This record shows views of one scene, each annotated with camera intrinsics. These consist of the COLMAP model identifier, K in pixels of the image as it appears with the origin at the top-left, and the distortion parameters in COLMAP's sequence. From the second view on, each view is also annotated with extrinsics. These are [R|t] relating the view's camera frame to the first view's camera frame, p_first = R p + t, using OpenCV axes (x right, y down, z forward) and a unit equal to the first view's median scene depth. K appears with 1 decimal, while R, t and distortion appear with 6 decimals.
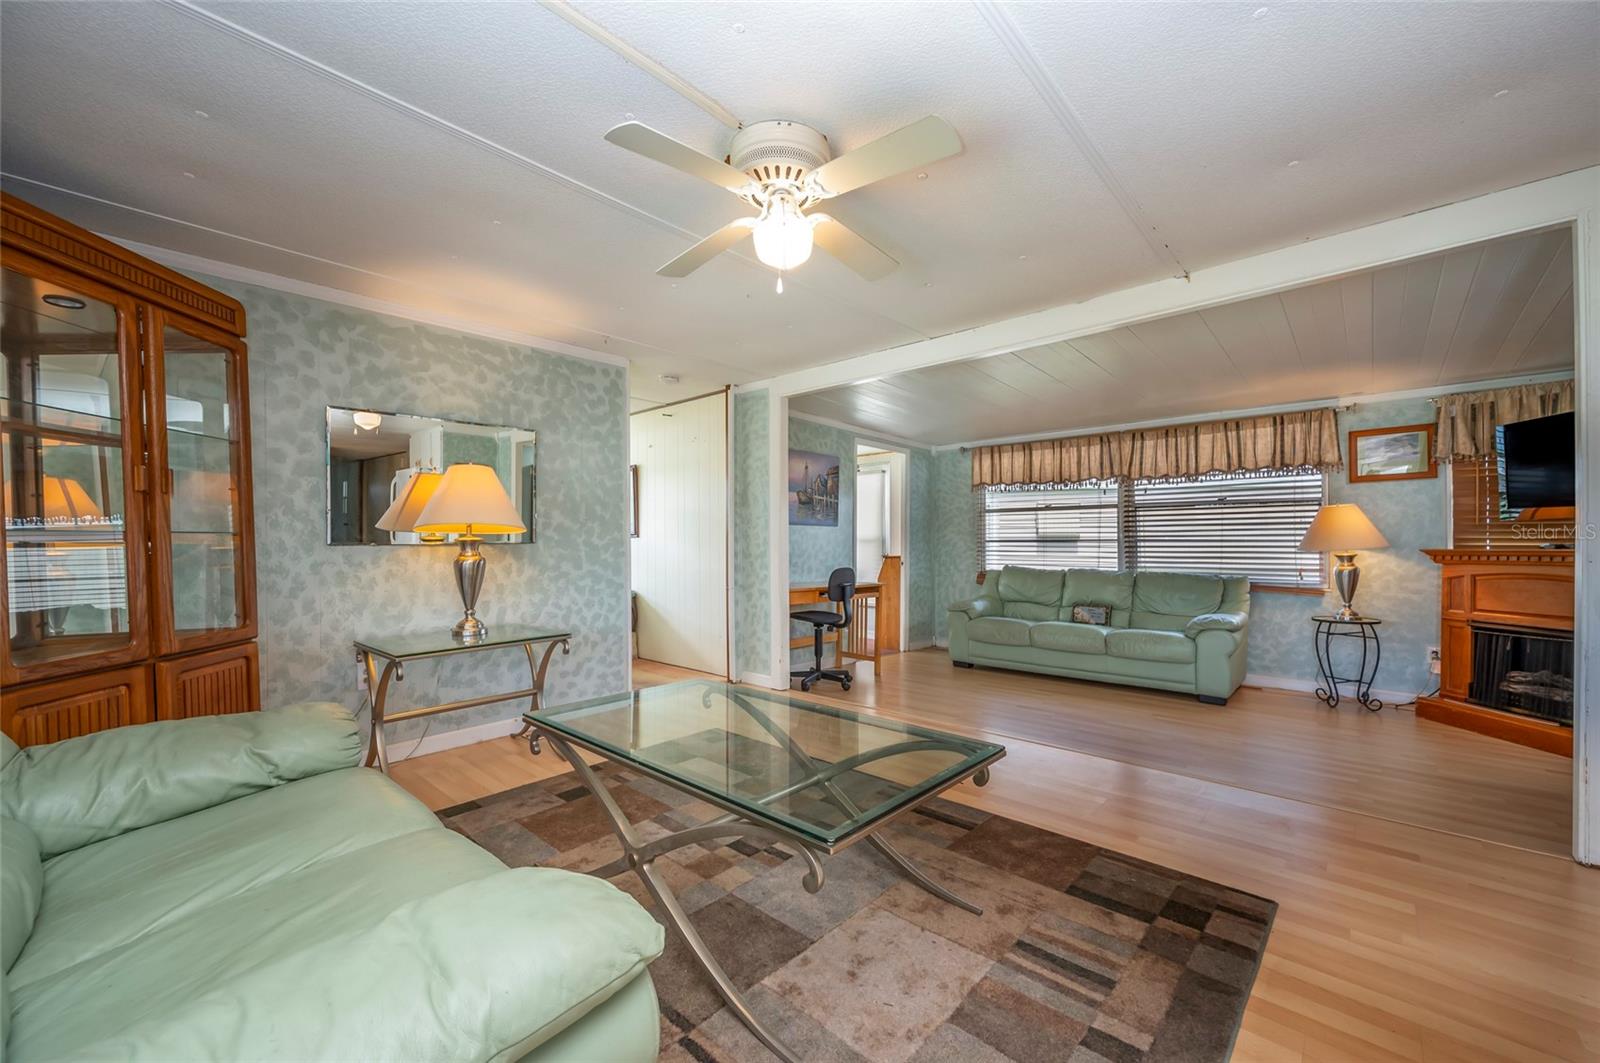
lens RADIAL K [[628.1, 0, 800.7], [0, 628.1, 536.9], [0, 0, 1]] dist [0.005099, -0.000030]
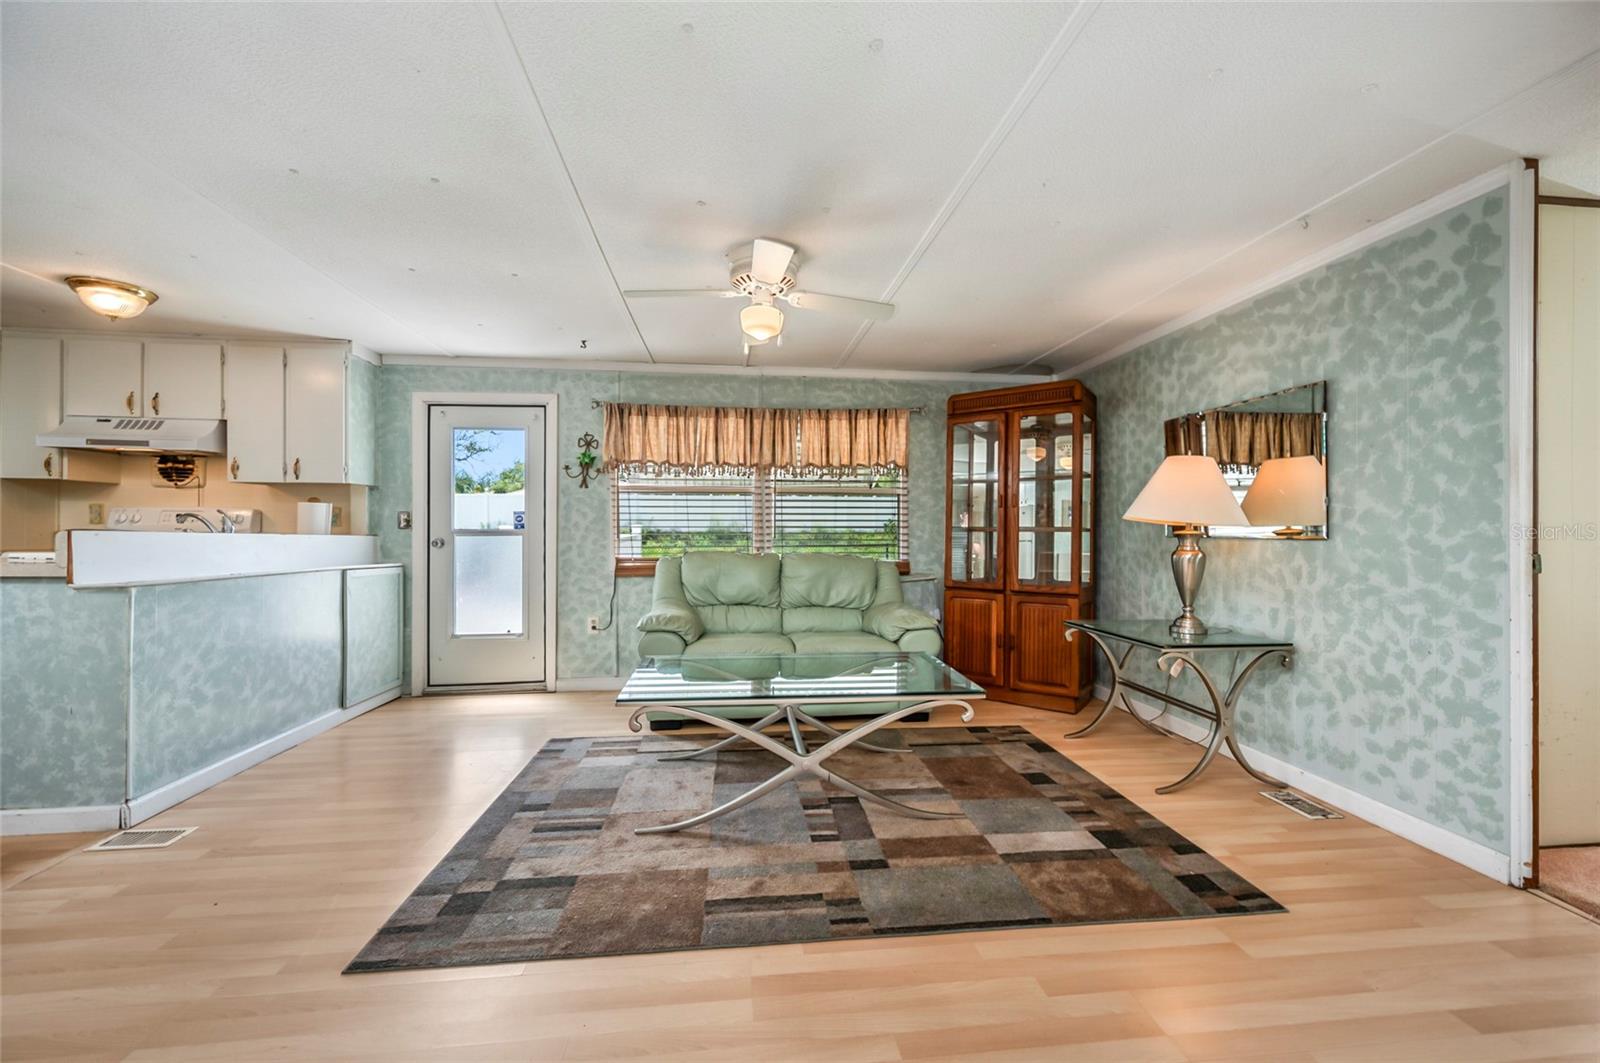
lens RADIAL K [[638.7, 0, 807.3], [0, 638.7, 527.2], [0, 0, 1]] dist [-0.001417, -0.000118]
pose [[-0.650787, 0.001723, -0.759258, 0.405208], [0.002132, 0.999998, 0.000442, -0.004545], [0.759257, -0.001331, -0.650789, 0.822885]]
